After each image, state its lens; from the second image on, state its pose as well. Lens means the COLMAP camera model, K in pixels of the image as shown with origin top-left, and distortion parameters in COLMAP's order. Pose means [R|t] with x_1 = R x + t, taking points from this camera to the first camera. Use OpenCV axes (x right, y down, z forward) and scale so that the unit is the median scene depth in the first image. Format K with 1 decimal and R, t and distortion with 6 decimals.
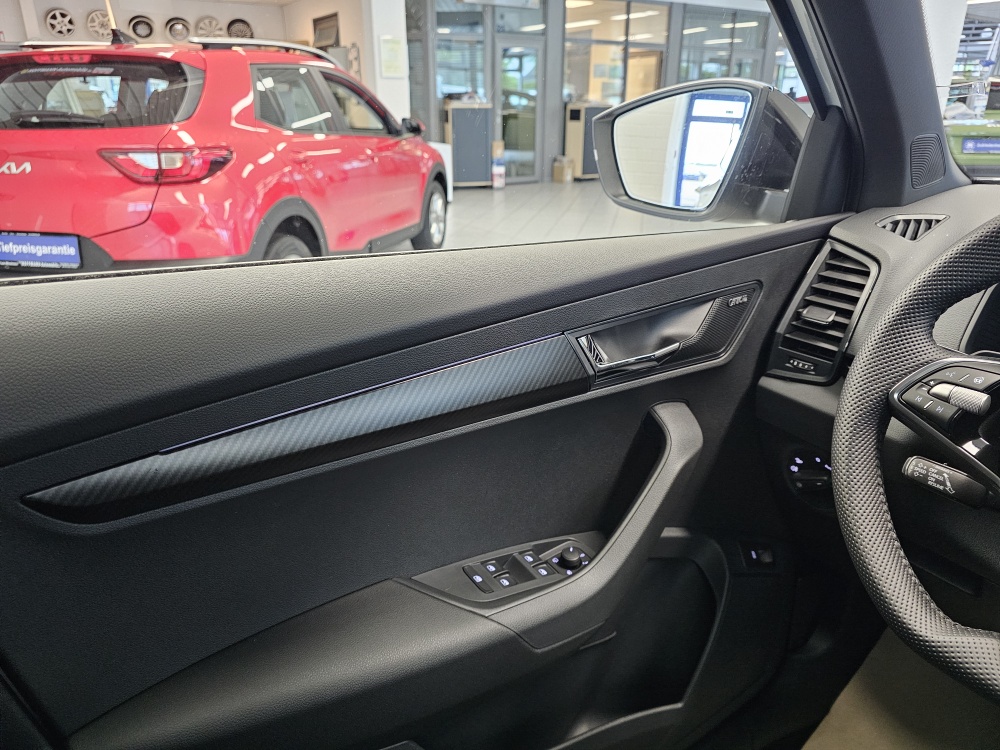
lens RADIAL K [[677.6, 0, 503.1], [0, 677.6, 370.2], [0, 0, 1]] dist [0.044750, -0.050360]
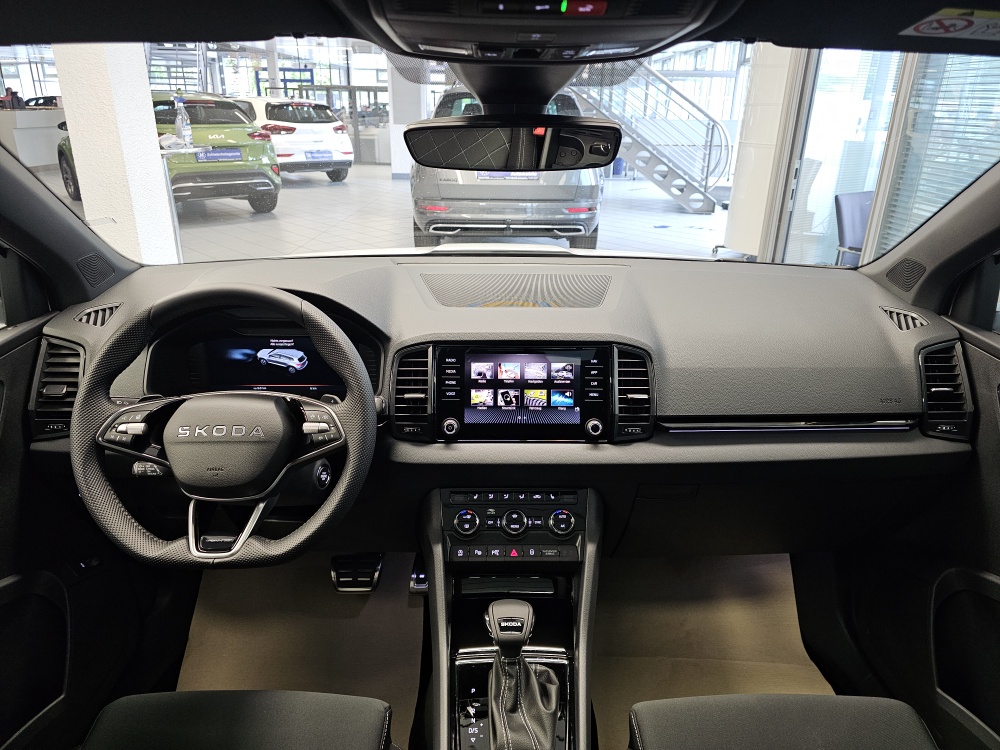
lens RADIAL K [[677.6, 0, 497.0], [0, 677.6, 369.2], [0, 0, 1]] dist [0.044750, -0.050360]
pose [[0.584895, -0.291767, 0.756816, -0.067794], [0.287281, 0.947096, 0.143103, -0.061152], [-0.758530, 0.133719, 0.637771, -0.615545]]
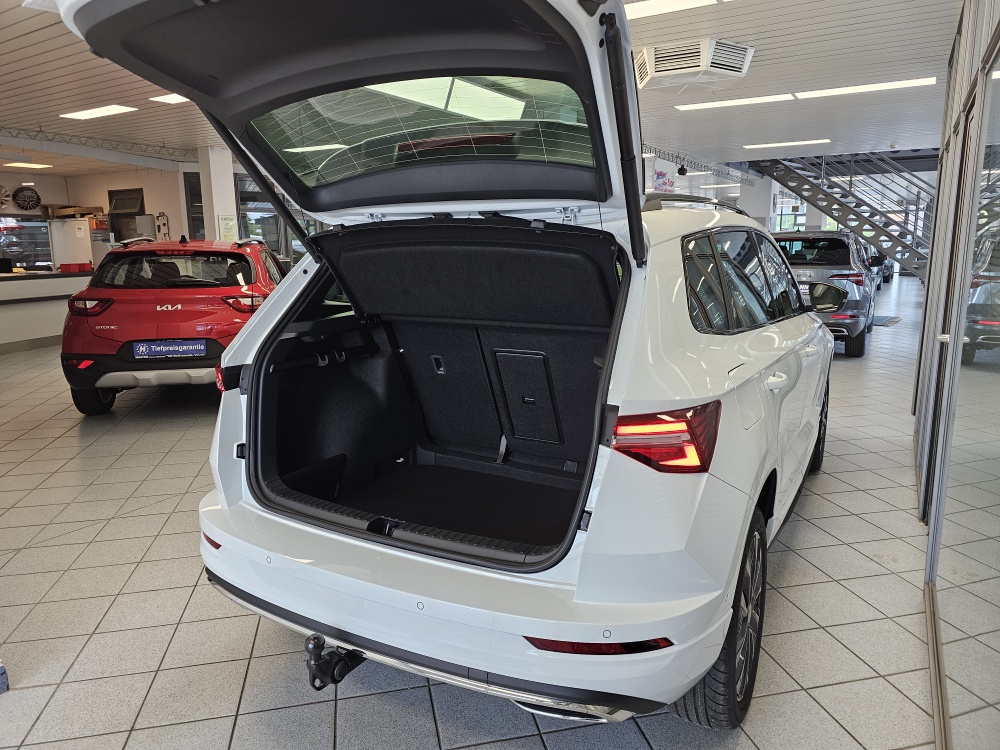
lens RADIAL K [[677.6, 0, 500.0], [0, 677.6, 378.6], [0, 0, 1]] dist [0.044750, -0.050360]
pose [[0.915124, -0.085453, 0.394013, -2.344968], [0.153620, 0.977463, -0.144802, 1.258490], [-0.372759, 0.193040, 0.907627, -4.138409]]
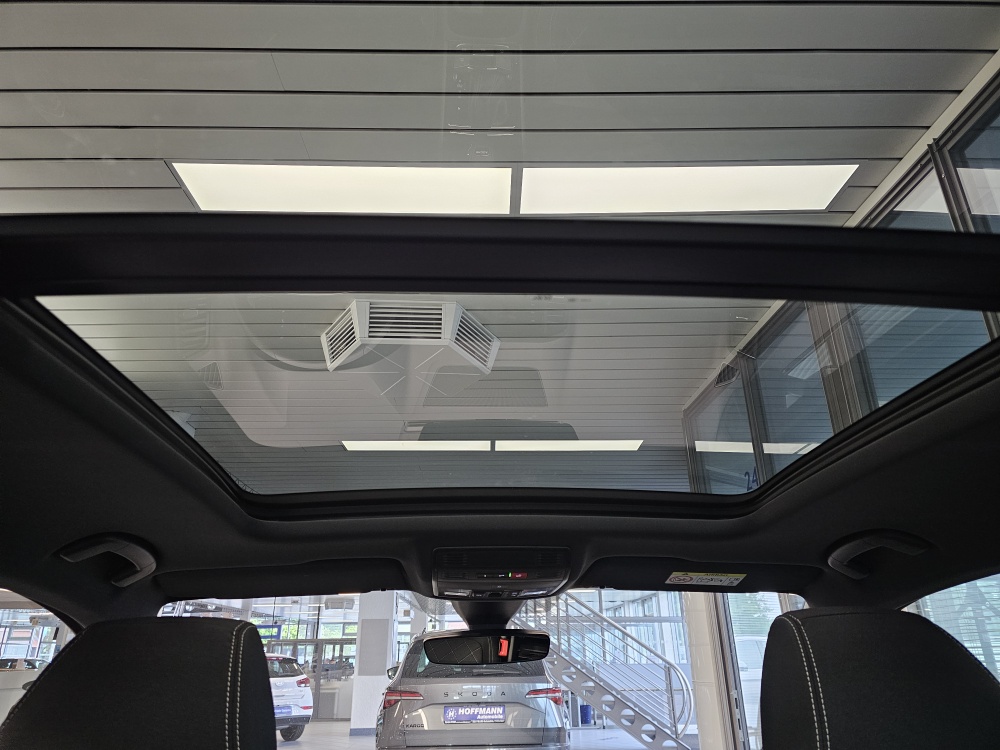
lens RADIAL K [[677.6, 0, 498.8], [0, 677.6, 367.6], [0, 0, 1]] dist [0.044750, -0.050360]
pose [[0.540440, 0.316122, 0.779738, -0.733898], [0.321197, 0.779034, -0.538460, 0.156918], [-0.777661, 0.541455, 0.319483, -0.982700]]
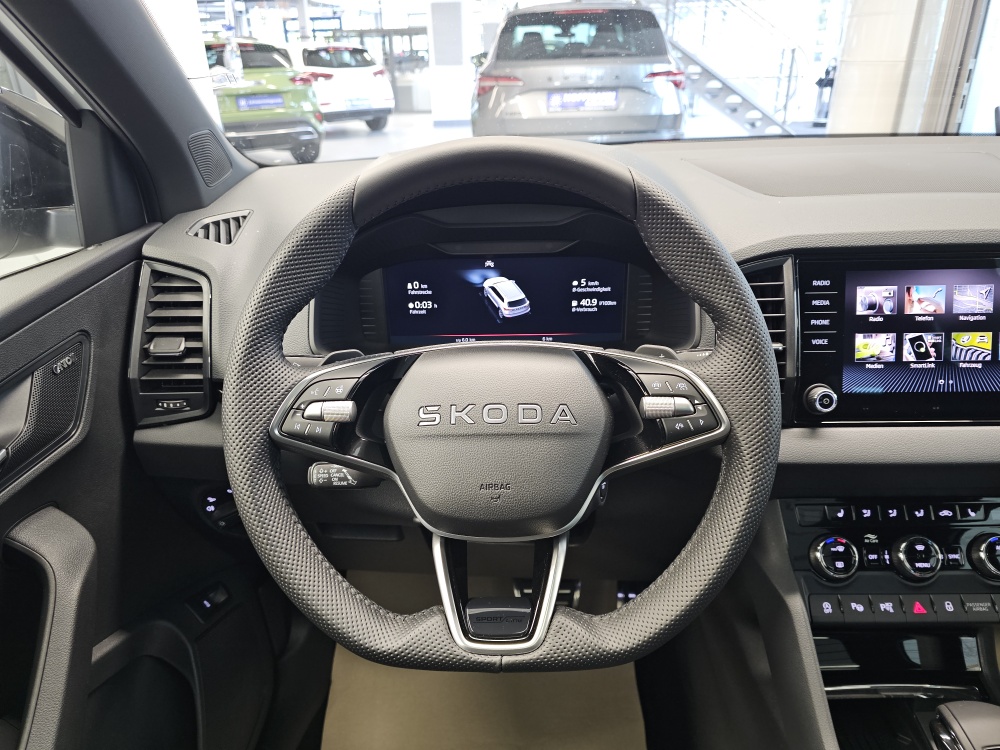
lens RADIAL K [[677.6, 0, 483.1], [0, 677.6, 374.3], [0, 0, 1]] dist [0.044750, -0.050360]
pose [[0.626482, -0.350797, 0.696033, 0.086272], [0.312339, 0.931149, 0.188165, -0.084776], [-0.714118, 0.099516, 0.692916, 0.092545]]
